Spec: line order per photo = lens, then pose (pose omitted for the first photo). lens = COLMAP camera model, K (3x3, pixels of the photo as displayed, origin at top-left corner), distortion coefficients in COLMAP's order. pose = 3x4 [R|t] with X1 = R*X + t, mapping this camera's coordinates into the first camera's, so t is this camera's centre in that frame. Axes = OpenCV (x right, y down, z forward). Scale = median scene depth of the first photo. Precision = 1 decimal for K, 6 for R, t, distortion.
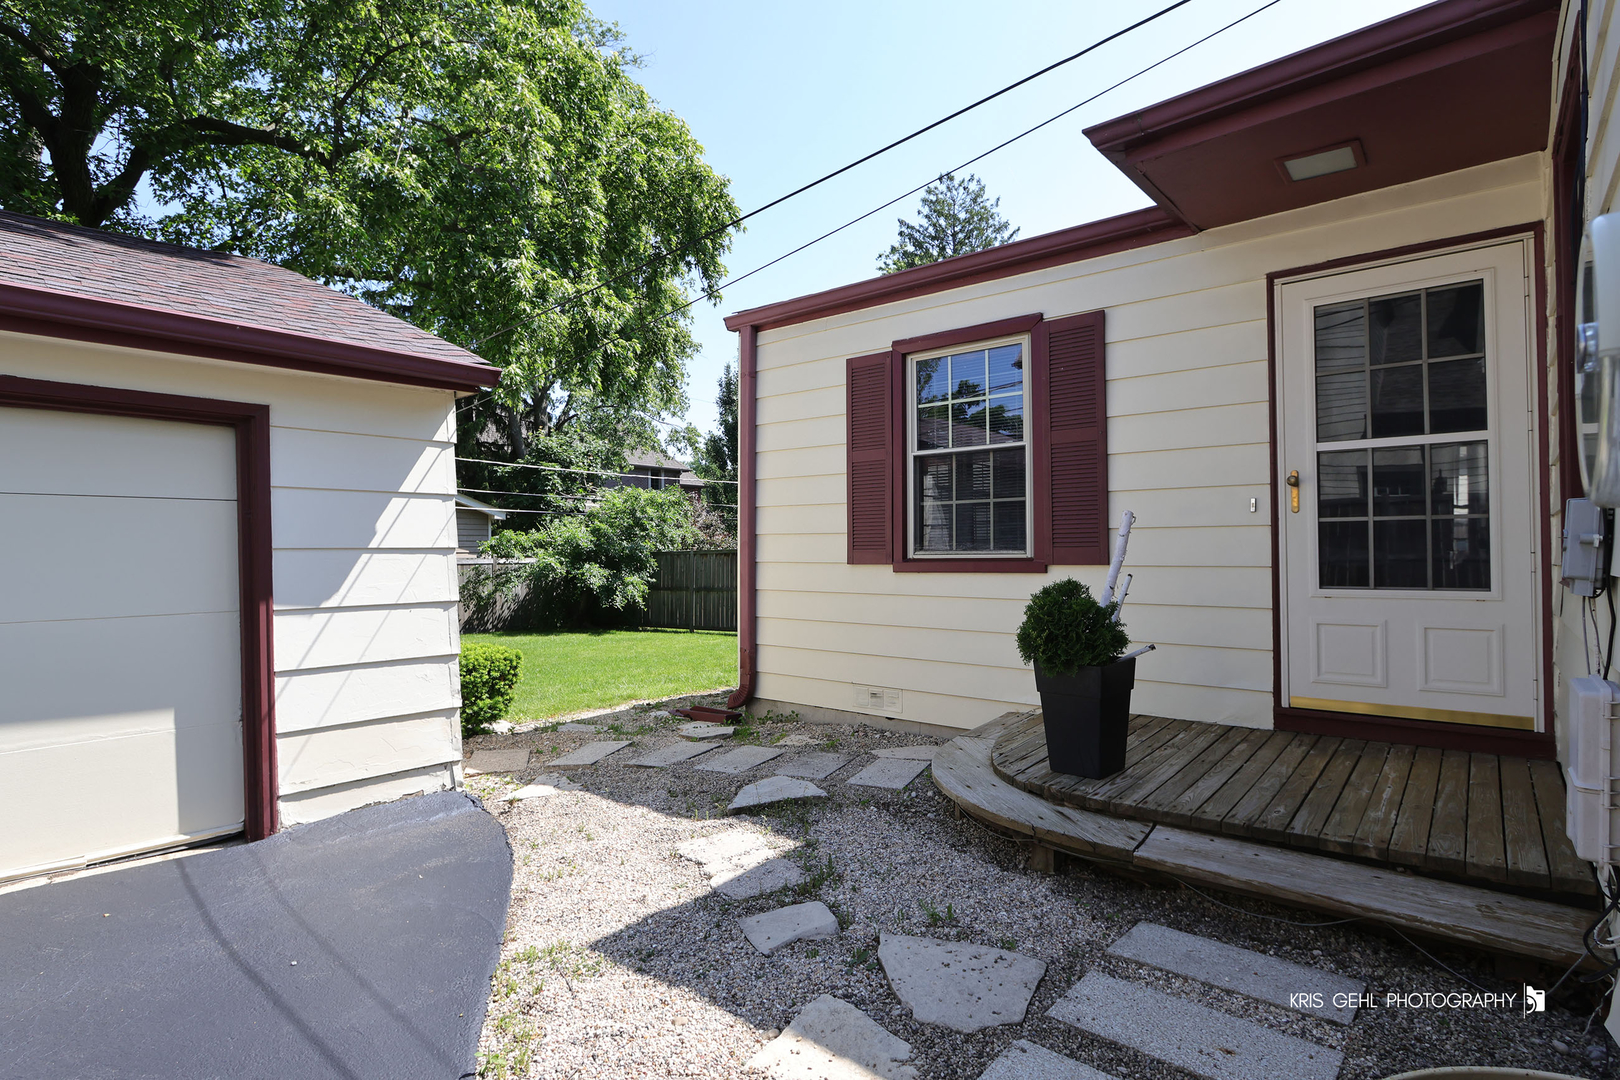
lens RADIAL K [[818.0, 0, 804.3], [0, 818.0, 546.7], [0, 0, 1]] dist [-0.004861, -0.000186]
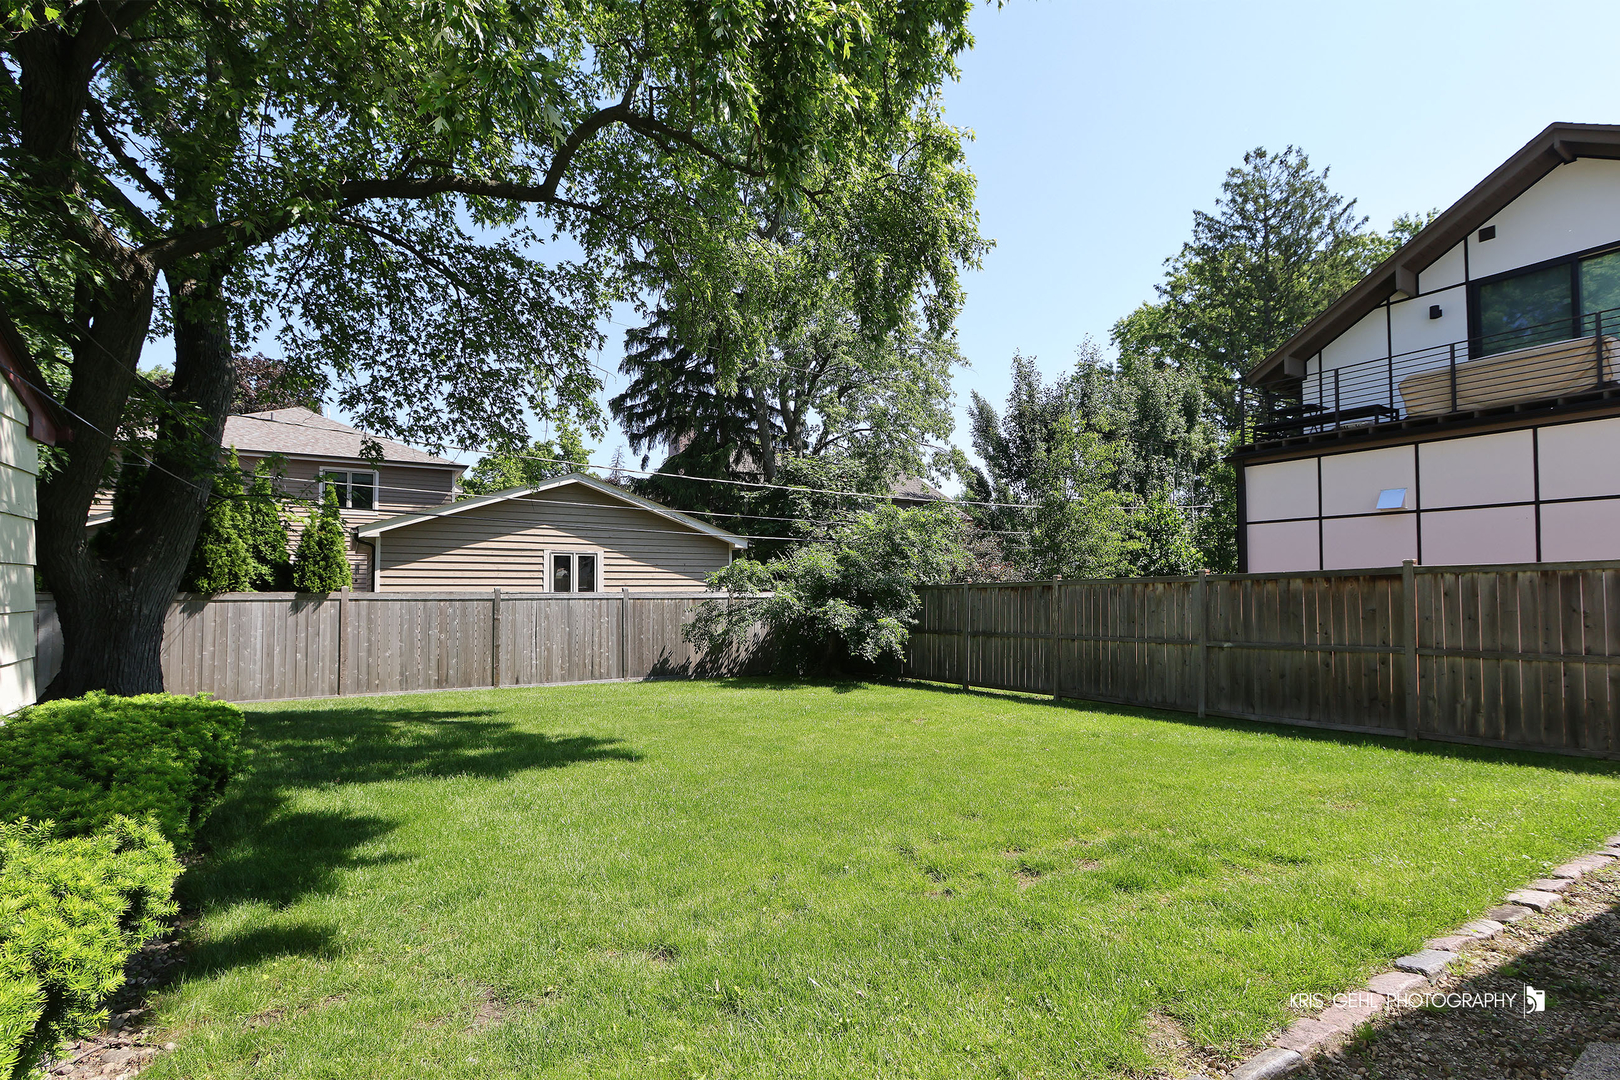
lens RADIAL K [[743.9, 0, 745.4], [0, 743.9, 576.6], [0, 0, 1]] dist [-0.005175, -0.000222]
pose [[0.917961, -0.002906, -0.396660, -0.048325], [0.000165, 0.999976, -0.006943, 0.002995], [0.396671, 0.006308, 0.917939, 0.262058]]
